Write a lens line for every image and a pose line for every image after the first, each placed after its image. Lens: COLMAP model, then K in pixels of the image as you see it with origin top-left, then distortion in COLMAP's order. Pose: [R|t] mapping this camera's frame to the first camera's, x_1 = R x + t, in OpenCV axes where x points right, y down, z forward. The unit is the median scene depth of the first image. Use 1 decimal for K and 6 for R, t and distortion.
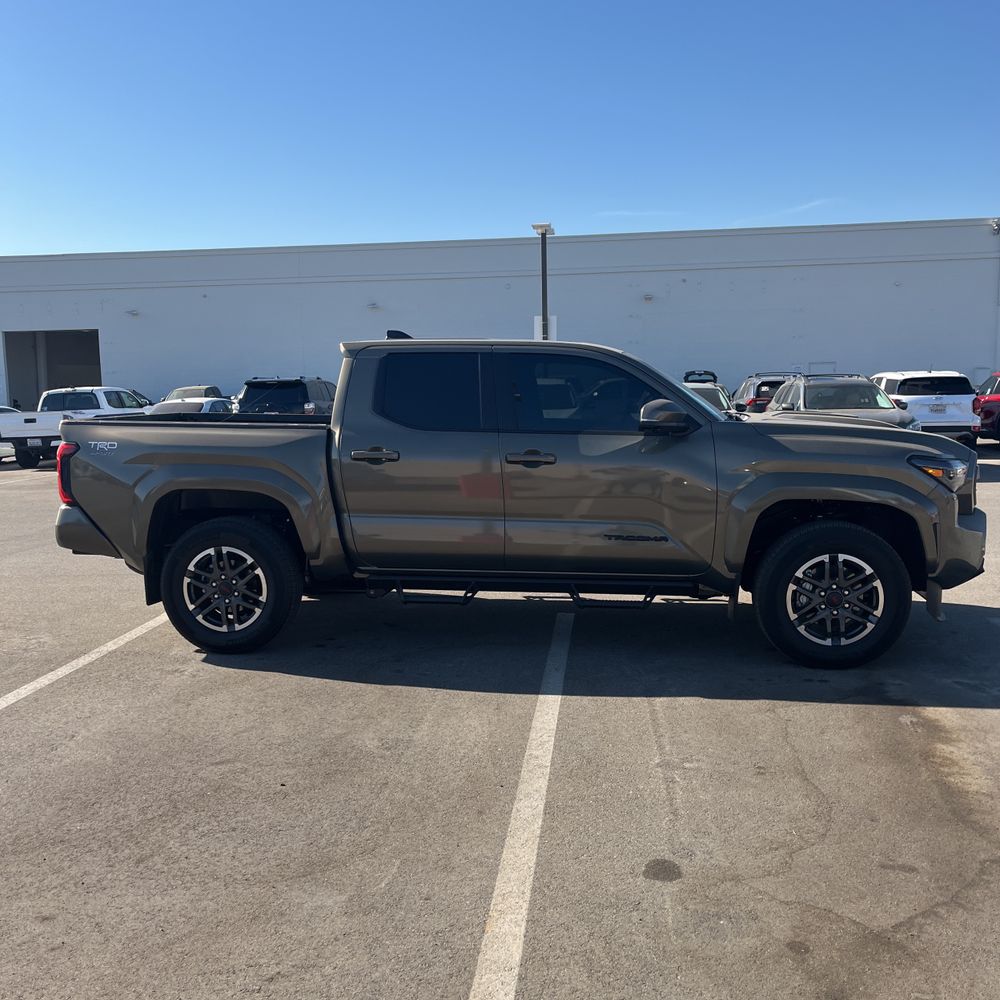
lens RADIAL K [[1025.8, 0, 469.1], [0, 1025.8, 495.1], [0, 0, 1]] dist [0.022146, 0.000000]
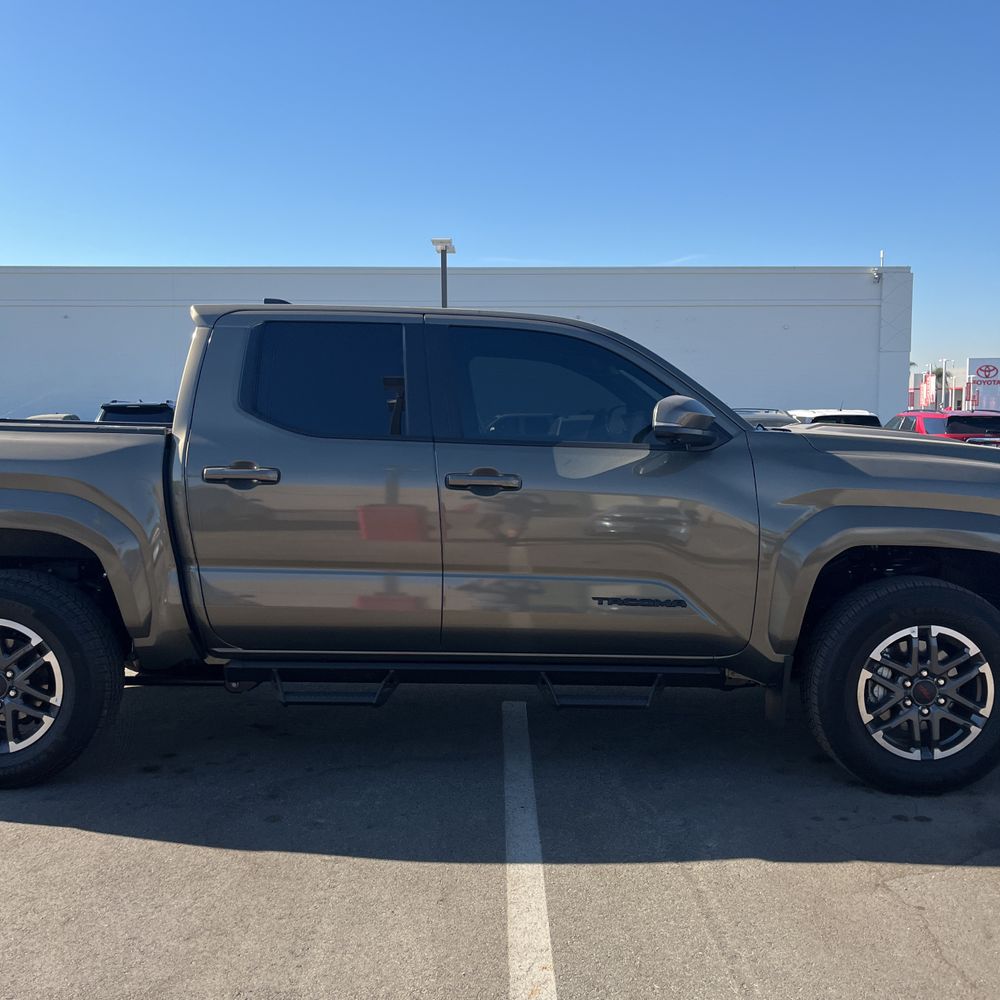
lens RADIAL K [[1025.8, 0, 492.6], [0, 1025.8, 491.2], [0, 0, 1]] dist [0.022146, 0.000000]
pose [[0.990733, 0.009463, 0.135490, -0.023504], [-0.003631, 0.999059, -0.043220, -0.001355], [-0.135772, 0.042328, 0.989836, 0.353897]]
